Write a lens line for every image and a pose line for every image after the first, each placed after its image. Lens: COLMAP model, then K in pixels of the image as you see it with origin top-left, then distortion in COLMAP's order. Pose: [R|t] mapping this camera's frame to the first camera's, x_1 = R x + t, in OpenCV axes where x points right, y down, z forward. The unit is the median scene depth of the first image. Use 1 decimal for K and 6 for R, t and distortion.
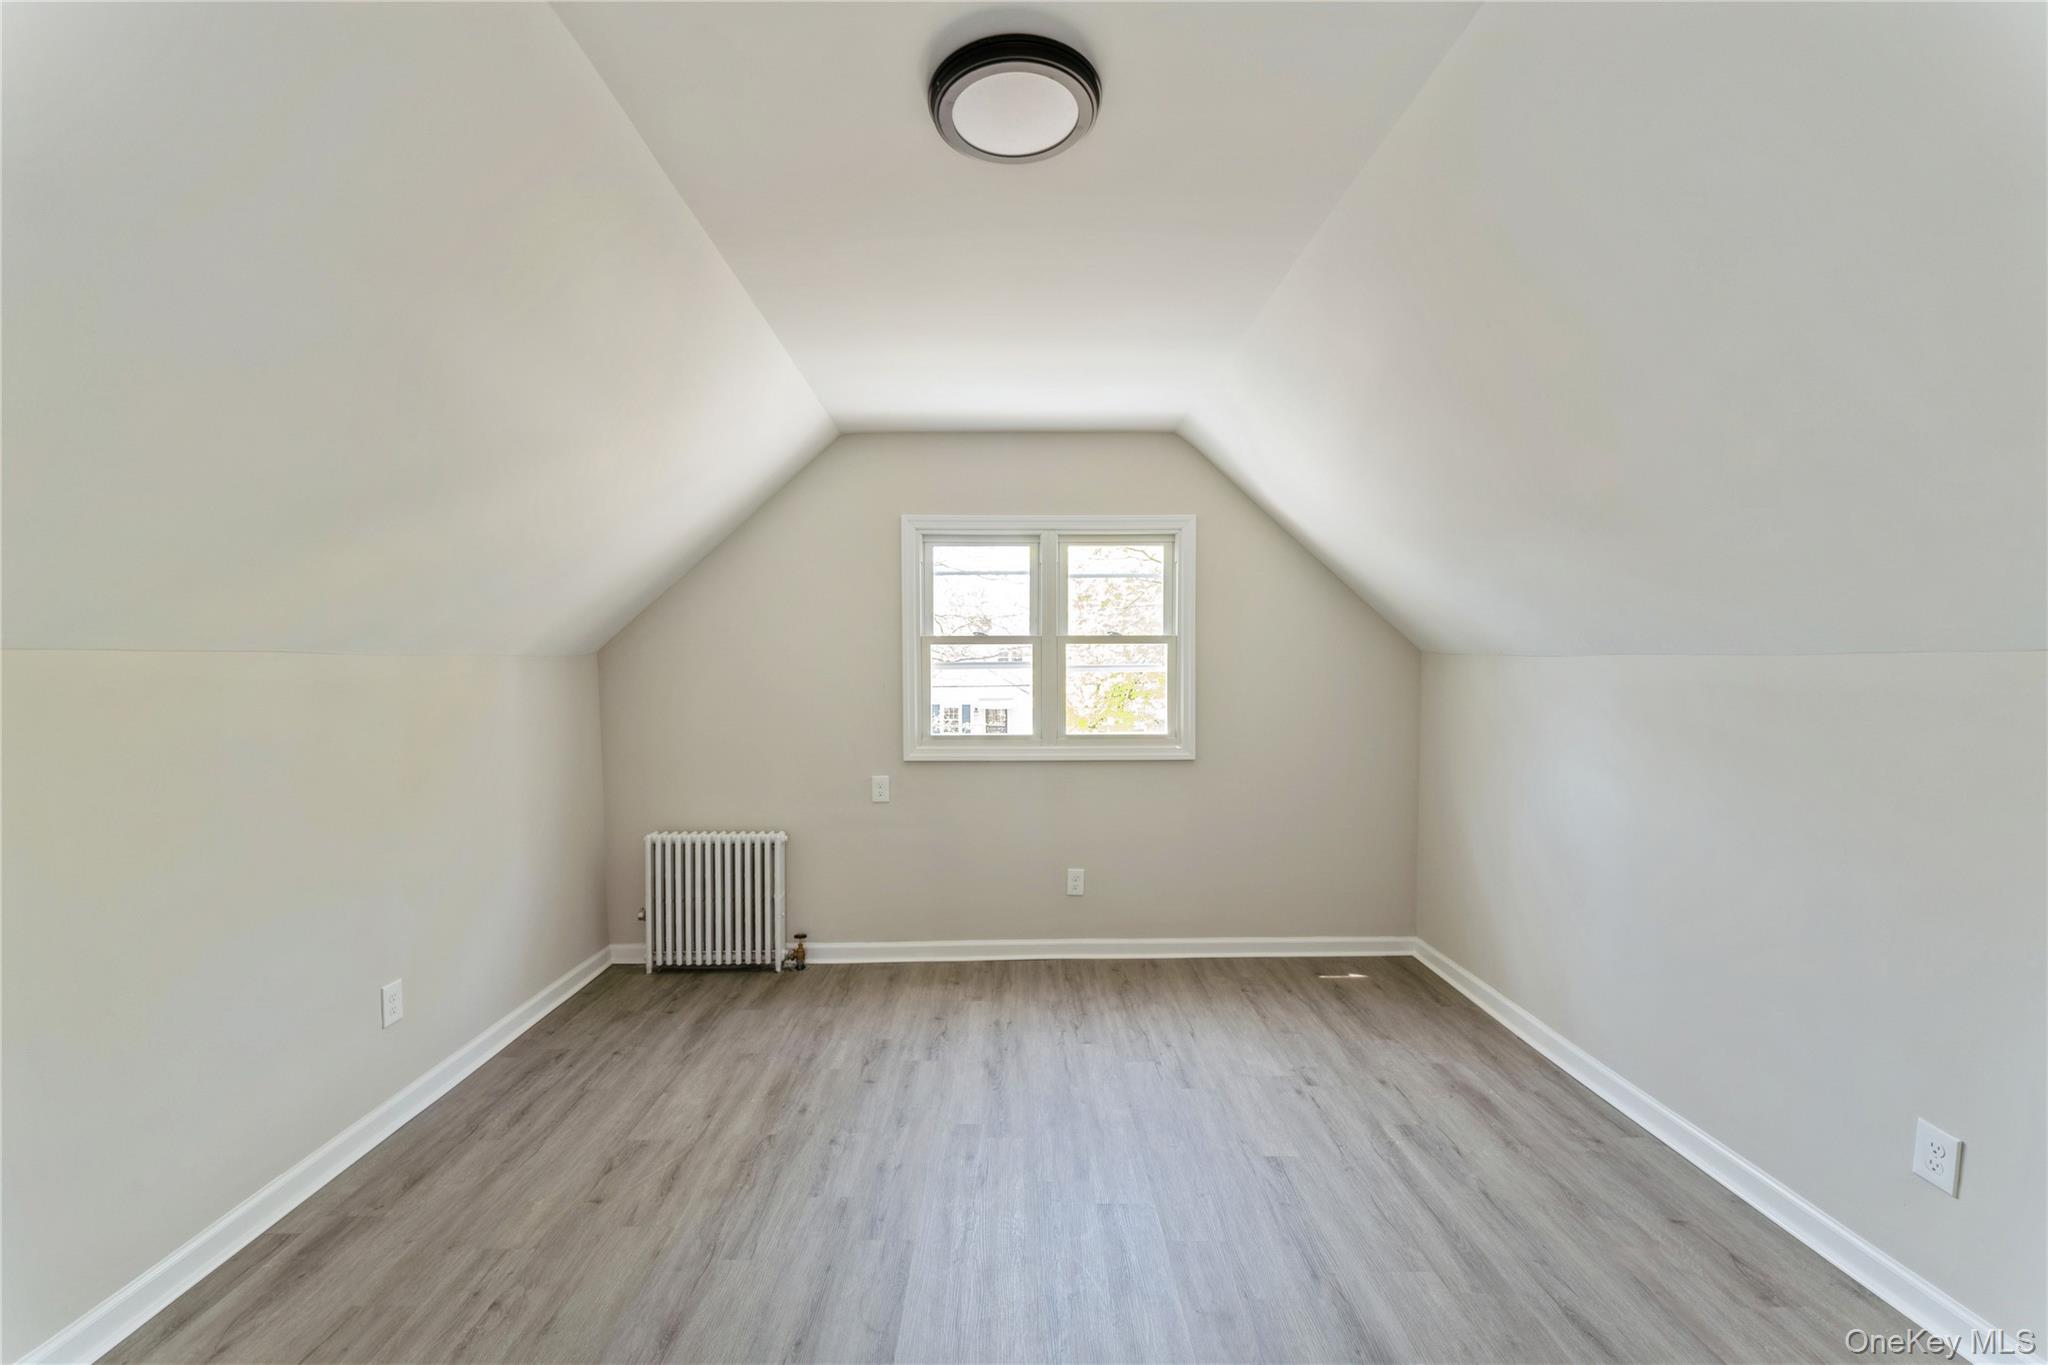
lens RADIAL K [[841.1, 0, 1024.0], [0, 841.1, 682.5], [0, 0, 1]] dist [0.000698, 0.000073]
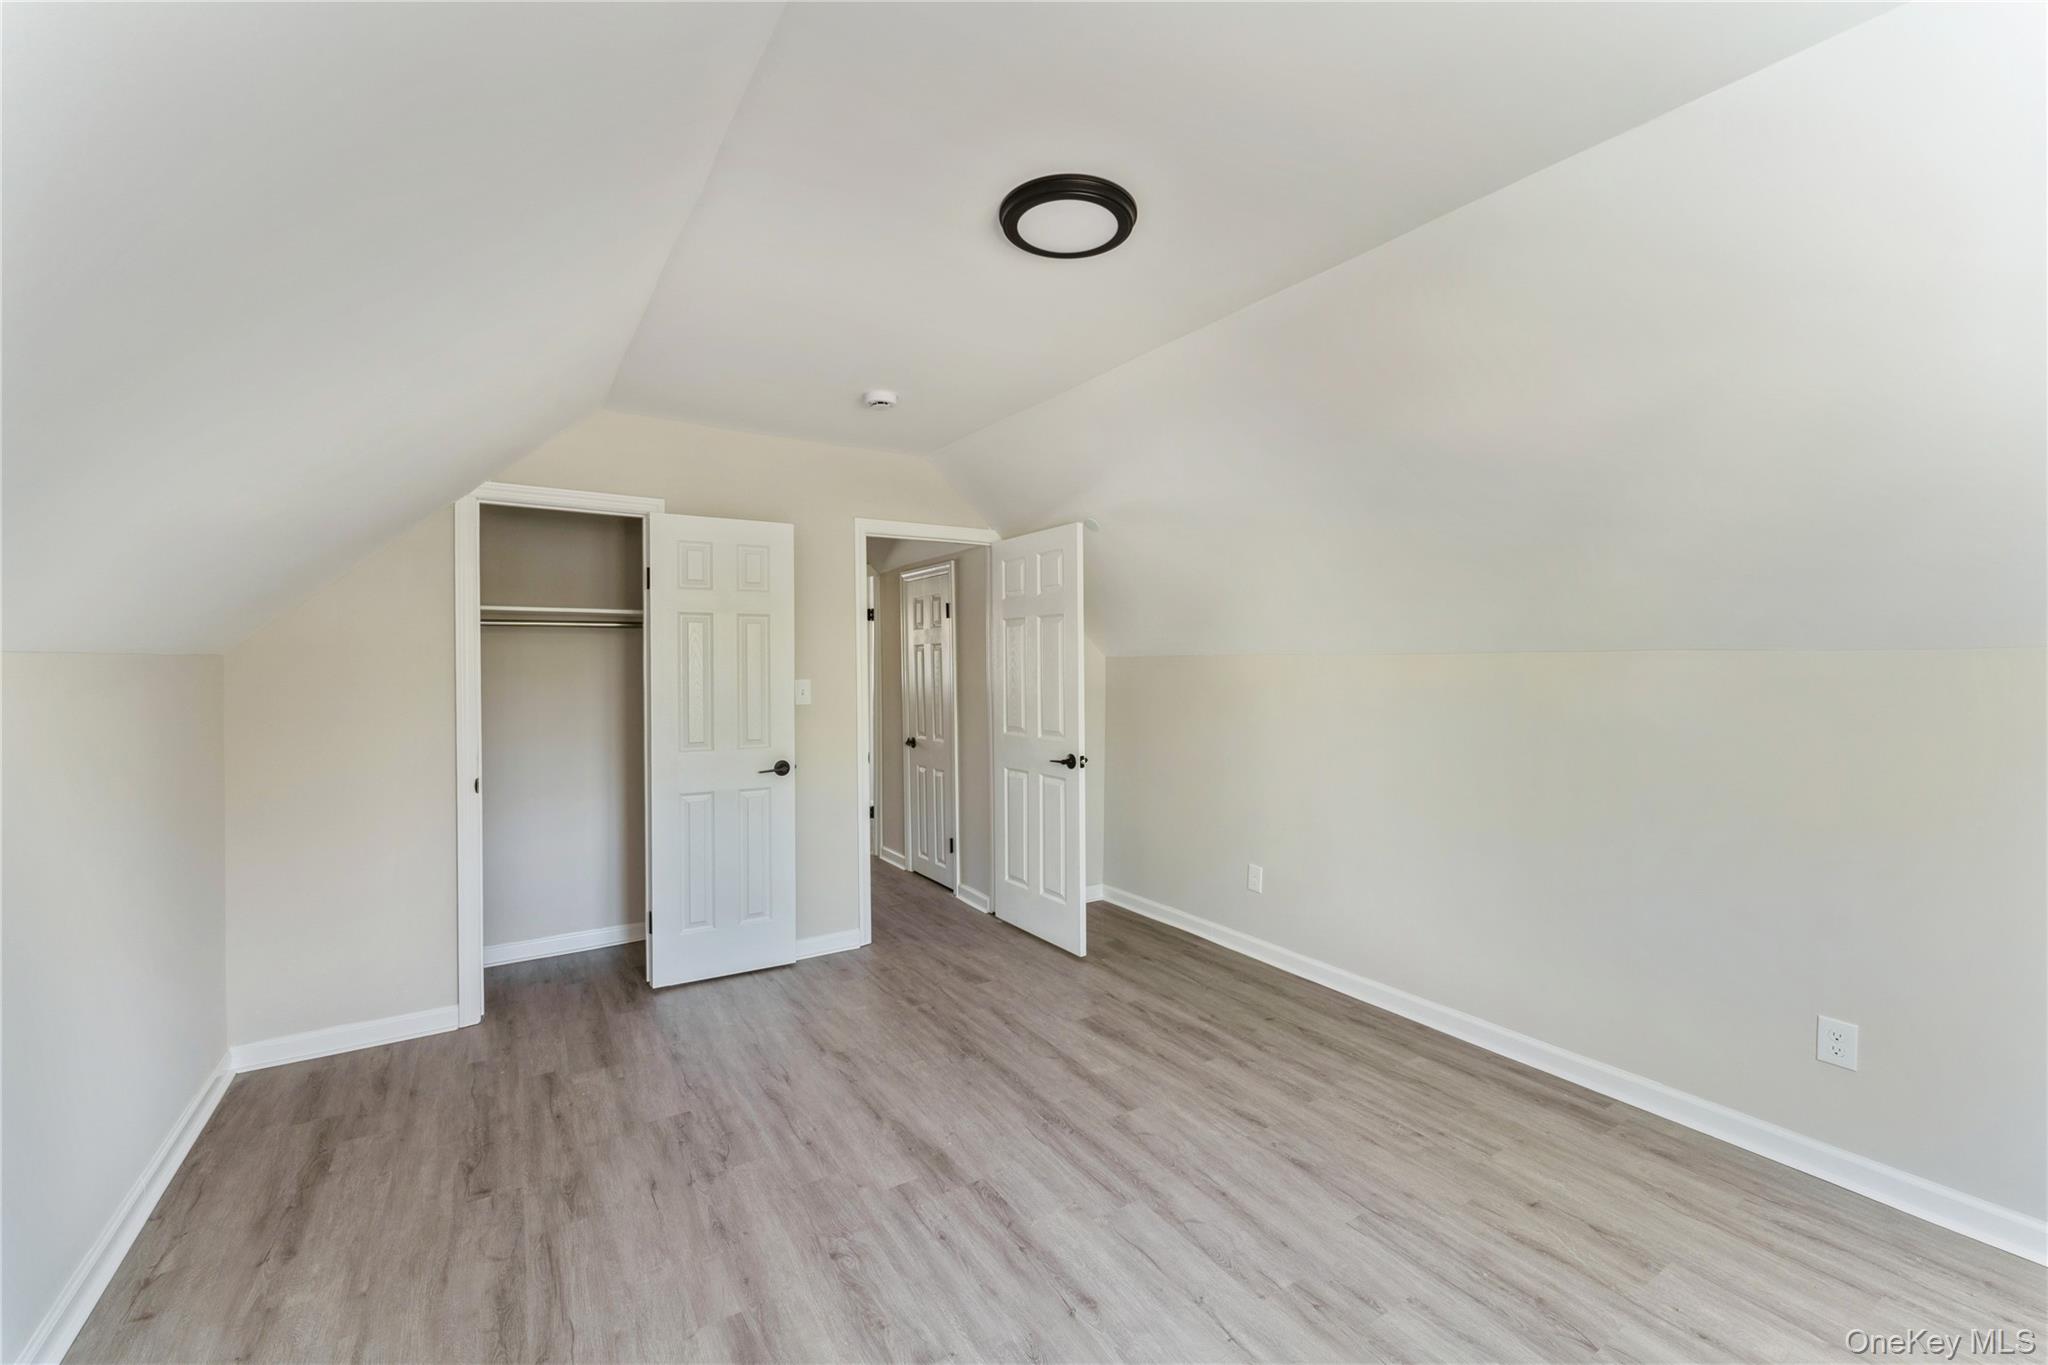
lens RADIAL K [[841.1, 0, 1024.0], [0, 841.1, 682.5], [0, 0, 1]] dist [0.000698, 0.000073]
pose [[-0.856780, 0.015941, -0.515435, 0.549628], [-0.006297, 0.999124, 0.041368, -0.039591], [0.515643, 0.038689, -0.855929, 1.633020]]
